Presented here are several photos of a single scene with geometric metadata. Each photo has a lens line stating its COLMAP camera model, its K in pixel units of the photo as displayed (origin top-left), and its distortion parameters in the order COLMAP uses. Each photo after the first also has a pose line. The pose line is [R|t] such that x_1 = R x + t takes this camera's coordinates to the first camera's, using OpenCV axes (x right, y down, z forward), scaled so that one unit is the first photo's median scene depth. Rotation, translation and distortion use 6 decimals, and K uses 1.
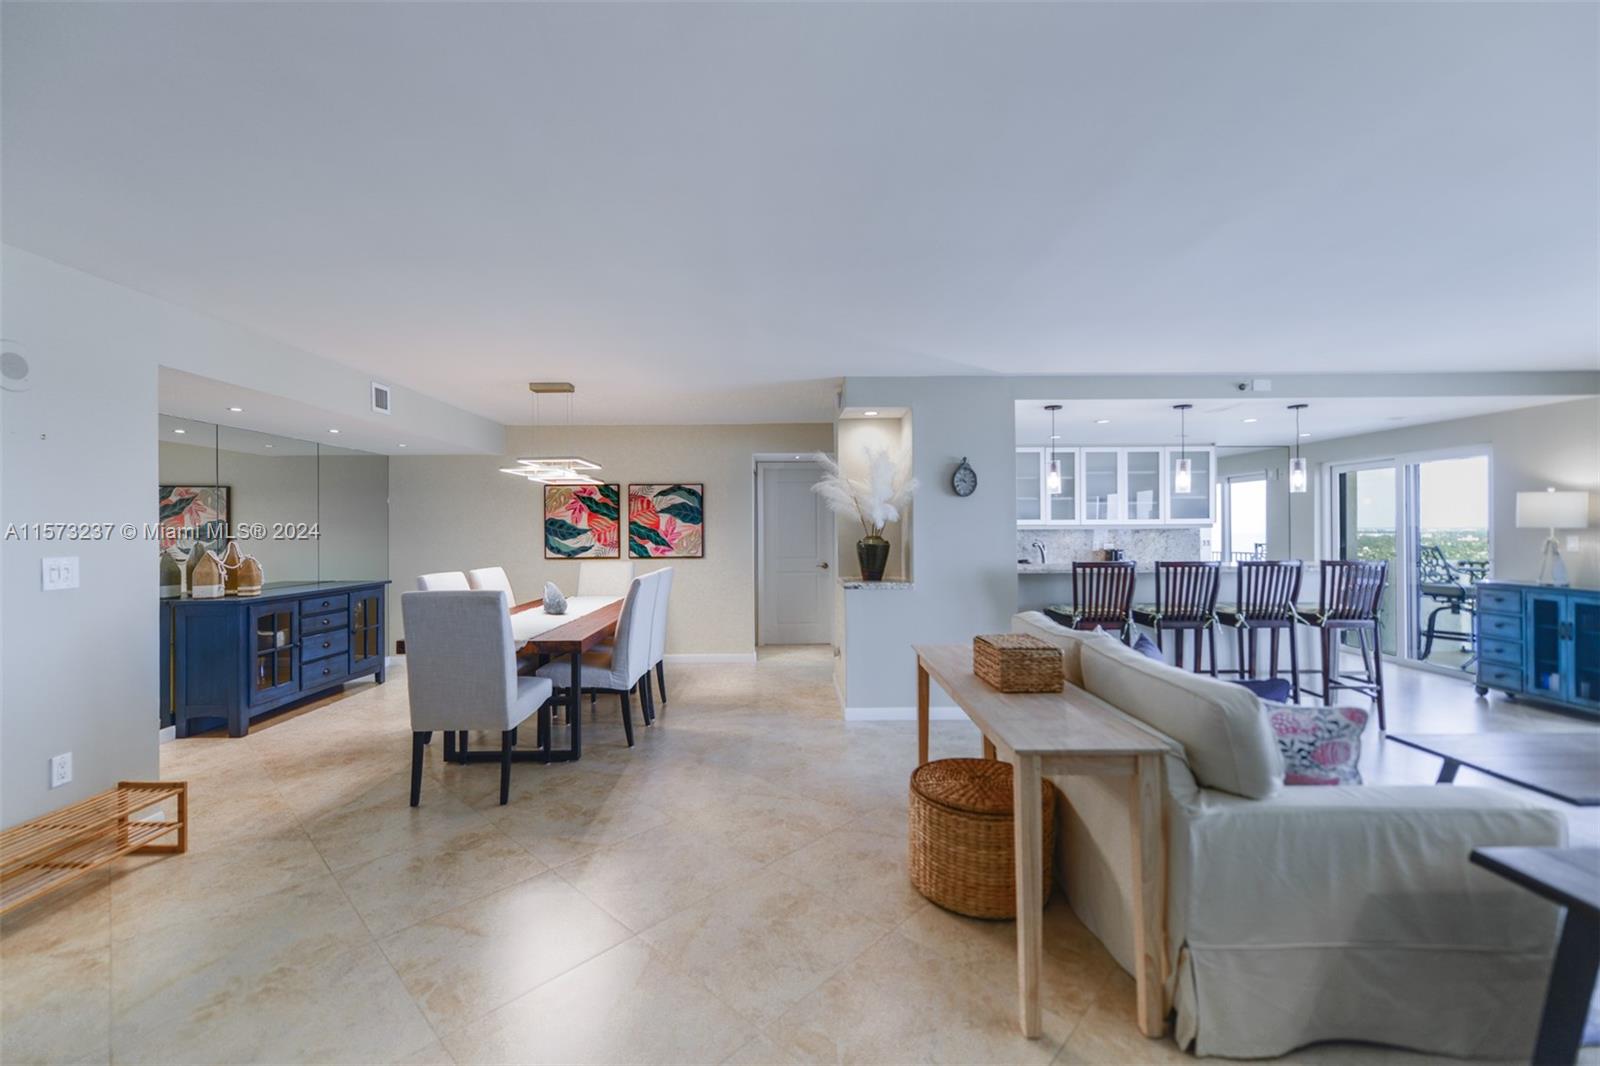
lens RADIAL K [[662.3, 0, 800.0], [0, 662.3, 533.0], [0, 0, 1]] dist [0.000880, -0.000097]
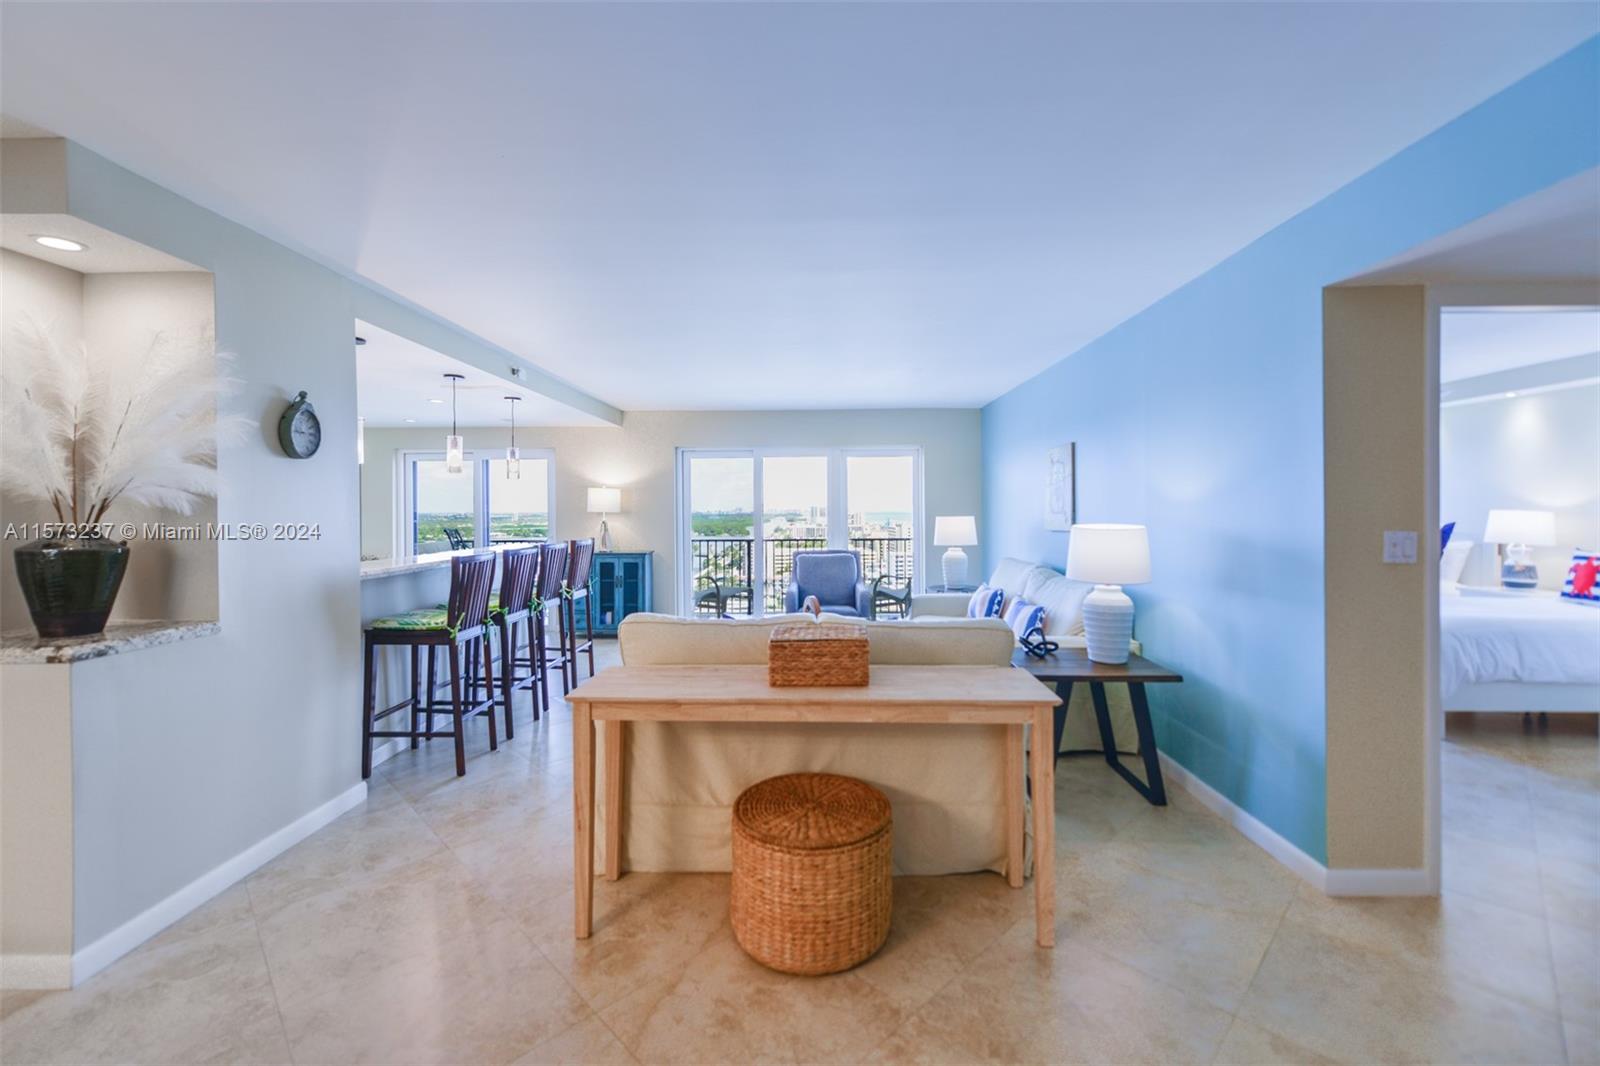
lens RADIAL K [[664.4, 0, 803.5], [0, 664.4, 513.6], [0, 0, 1]] dist [0.002760, -0.000161]
pose [[0.033338, -0.000974, 0.999444, -0.232302], [0.010166, 0.999948, 0.000635, -0.001666], [-0.999392, 0.010139, 0.033346, 0.383769]]
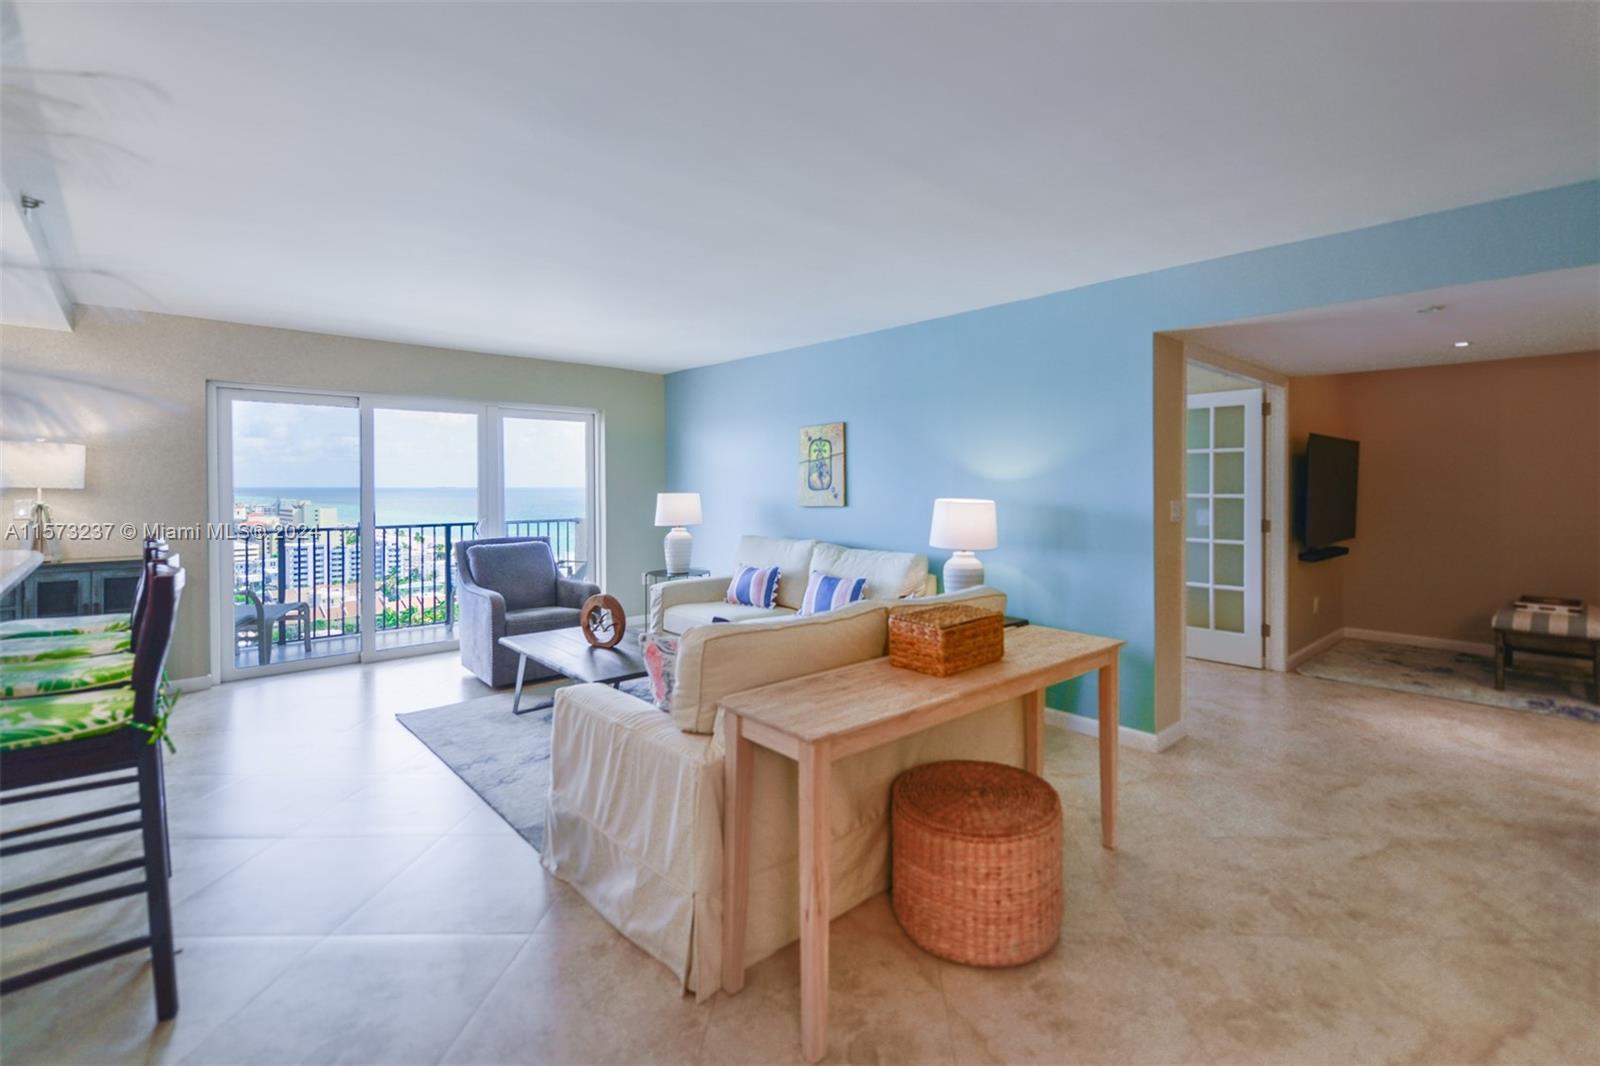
lens RADIAL K [[727.6, 0, 855.9], [0, 727.6, 489.9], [0, 0, 1]] dist [0.017224, -0.000107]
pose [[-0.690602, -0.000399, 0.723234, -0.112275], [0.006955, 0.999950, 0.007193, -0.004441], [-0.723201, 0.009997, -0.690565, 0.681049]]
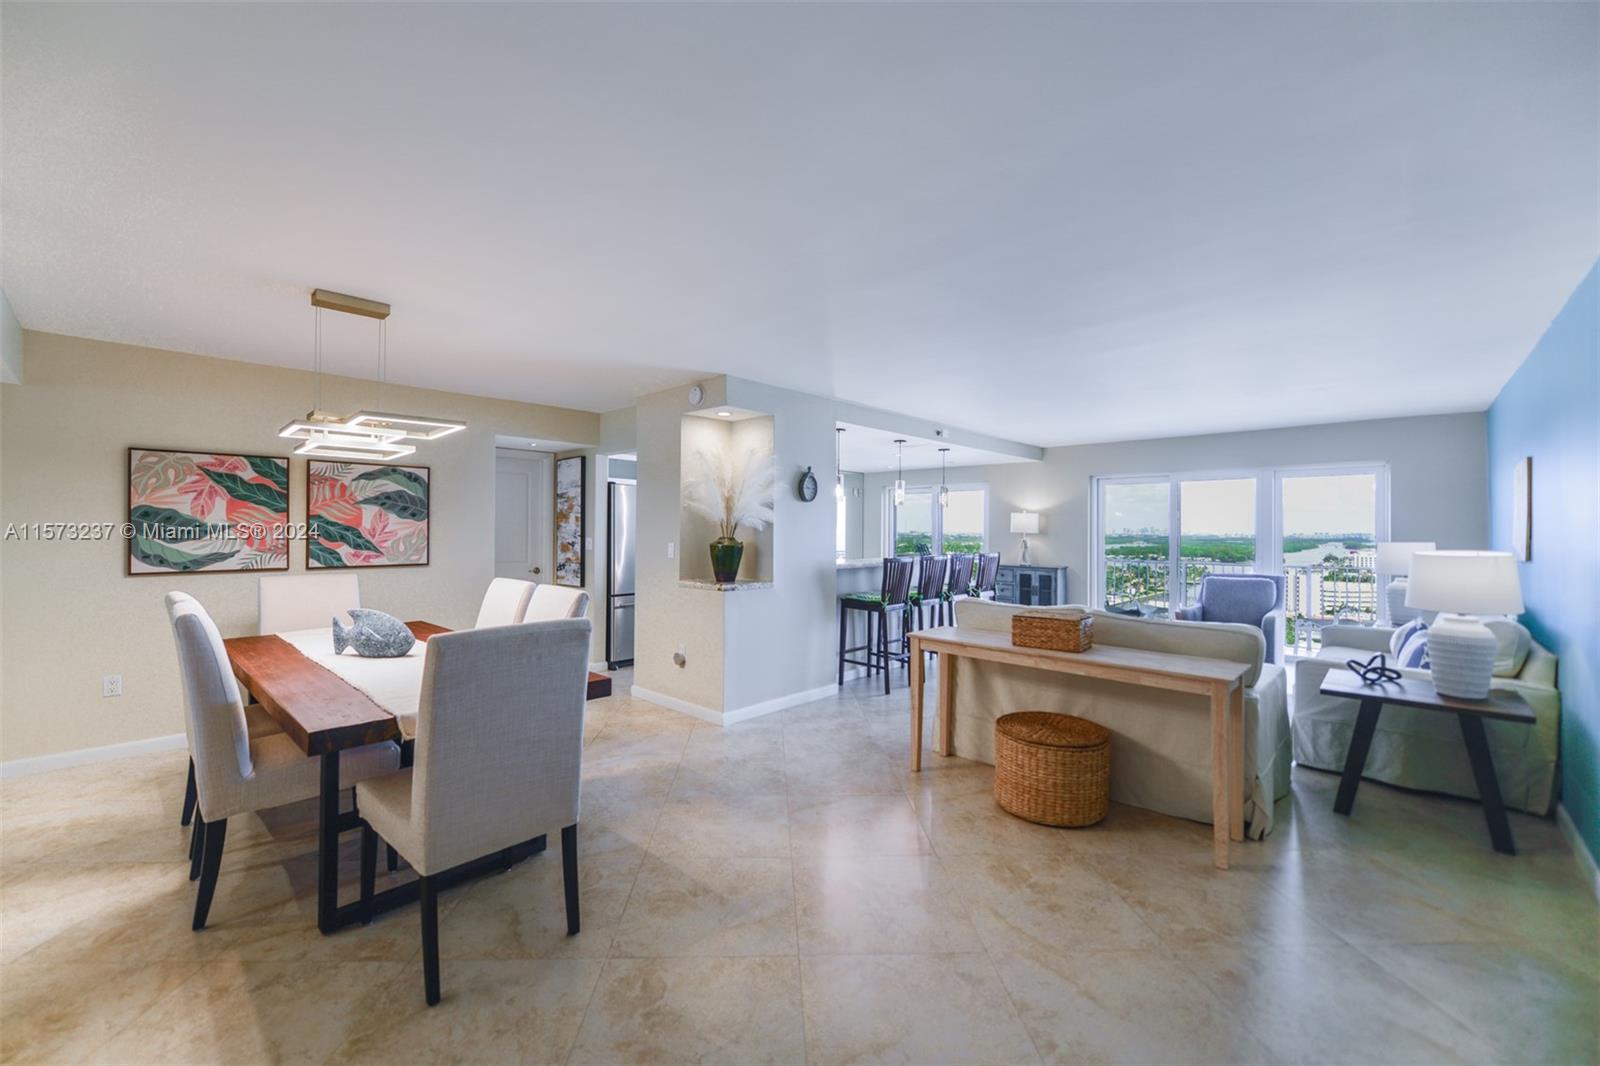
lens RADIAL K [[638.7, 0, 800.0], [0, 638.7, 533.0], [0, 0, 1]] dist [0.003150, 0.000067]
pose [[0.690362, 0.005836, 0.723441, -0.384409], [-0.005753, 0.999980, -0.002577, -0.000015], [-0.723441, -0.002383, 0.690382, 0.191957]]
